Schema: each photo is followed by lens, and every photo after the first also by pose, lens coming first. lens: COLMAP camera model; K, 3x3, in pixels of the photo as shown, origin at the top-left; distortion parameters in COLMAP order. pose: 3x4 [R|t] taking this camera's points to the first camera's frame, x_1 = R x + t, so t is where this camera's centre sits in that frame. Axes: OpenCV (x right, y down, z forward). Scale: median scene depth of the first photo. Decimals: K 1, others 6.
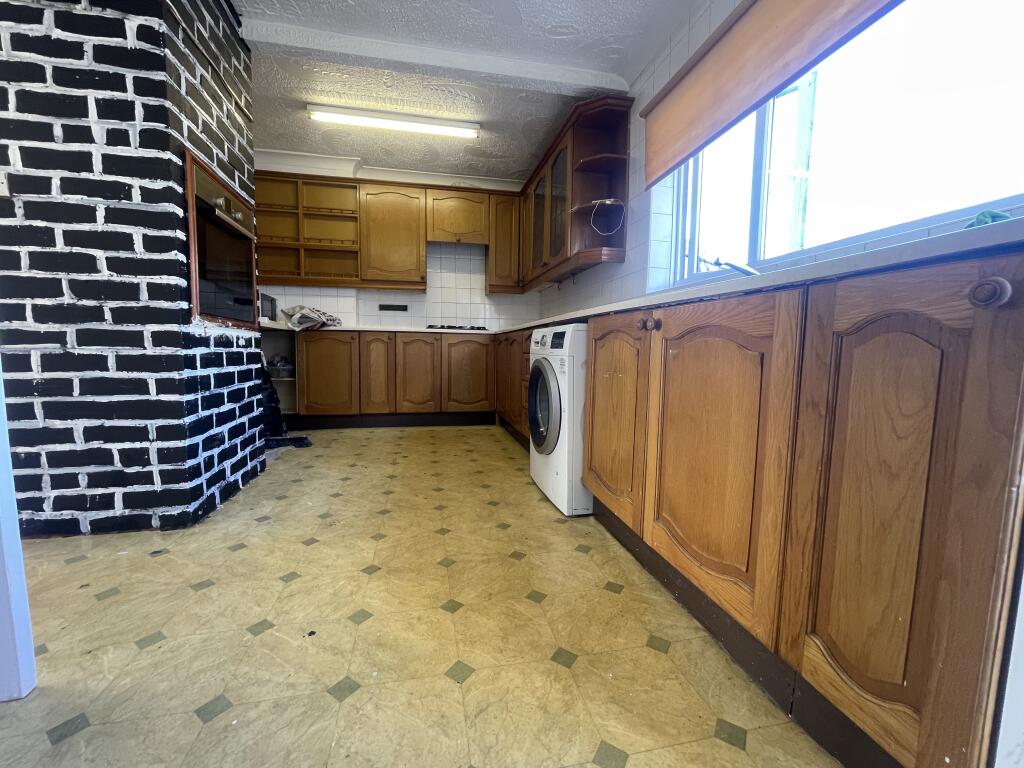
lens RADIAL K [[412.3, 0, 509.0], [0, 412.3, 386.7], [0, 0, 1]] dist [0.001455, -0.000048]
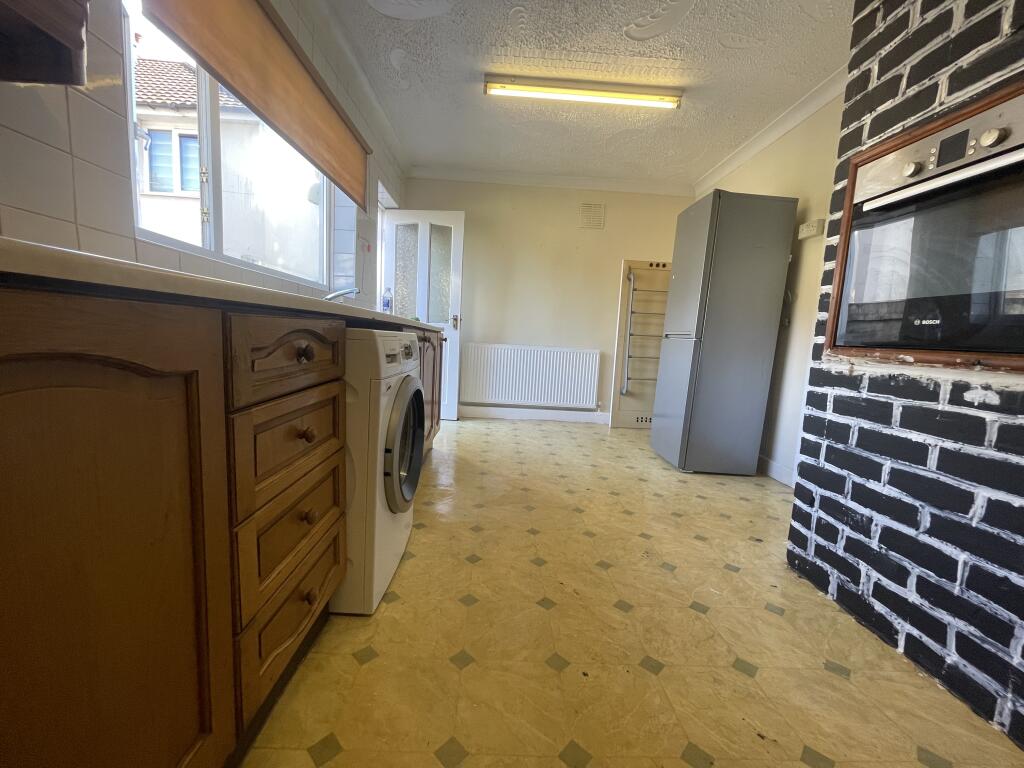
lens RADIAL K [[412.3, 0, 510.2], [0, 412.3, 386.6], [0, 0, 1]] dist [0.001455, -0.000048]
pose [[-0.982159, -0.082027, 0.169218, -0.216222], [-0.045686, 0.976973, 0.208413, -0.211886], [-0.182417, 0.196964, -0.963291, 1.700513]]
